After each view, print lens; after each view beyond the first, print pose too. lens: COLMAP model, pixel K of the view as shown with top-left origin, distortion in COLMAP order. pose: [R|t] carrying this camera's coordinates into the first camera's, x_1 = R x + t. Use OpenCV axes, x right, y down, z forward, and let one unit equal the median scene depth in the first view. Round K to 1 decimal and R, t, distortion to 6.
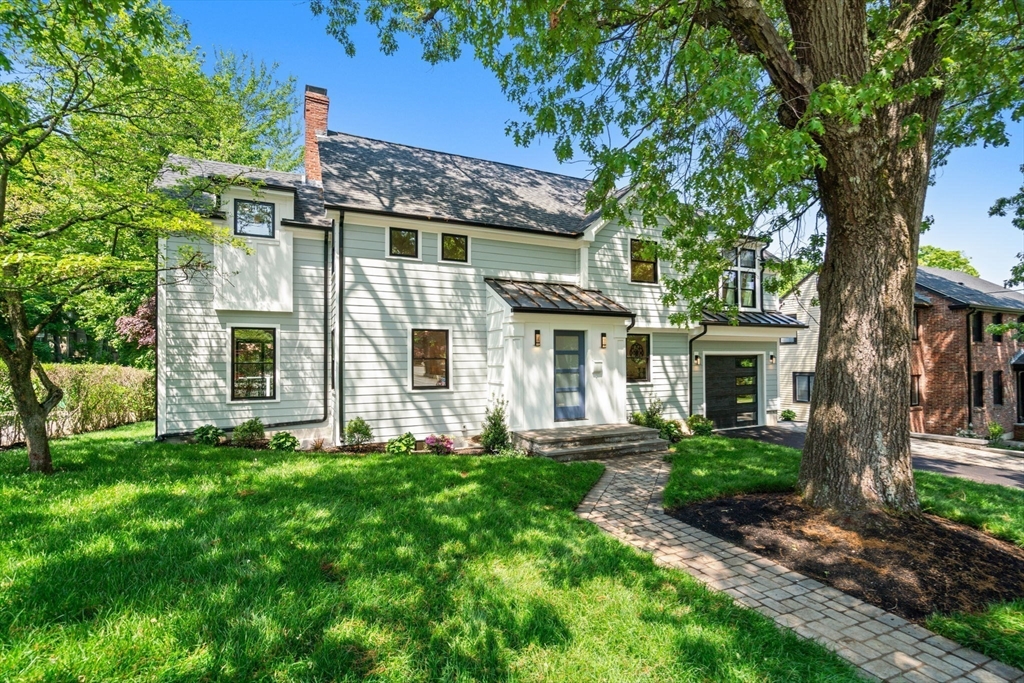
lens RADIAL K [[471.1, 0, 511.2], [0, 471.1, 343.6], [0, 0, 1]] dist [0.001586, 0.001426]
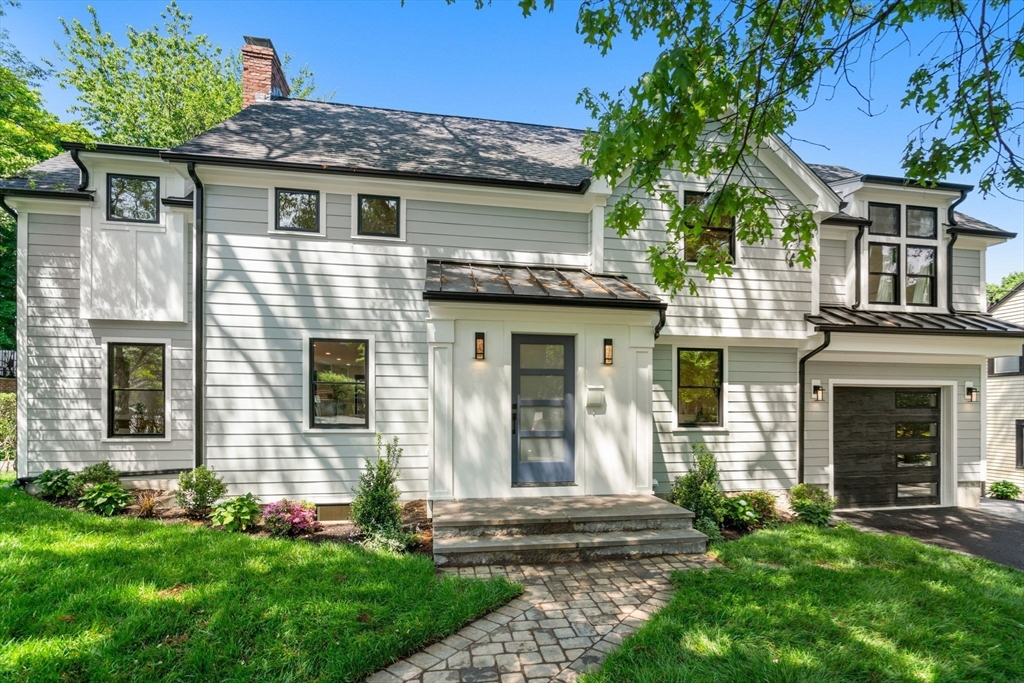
lens RADIAL K [[471.1, 0, 530.2], [0, 471.1, 400.2], [0, 0, 1]] dist [0.001586, 0.001426]
pose [[0.964432, 0.003624, -0.264306, 0.267628], [-0.000030, 0.999907, 0.013601, 0.047384], [0.264331, -0.013110, 0.964343, 0.427420]]
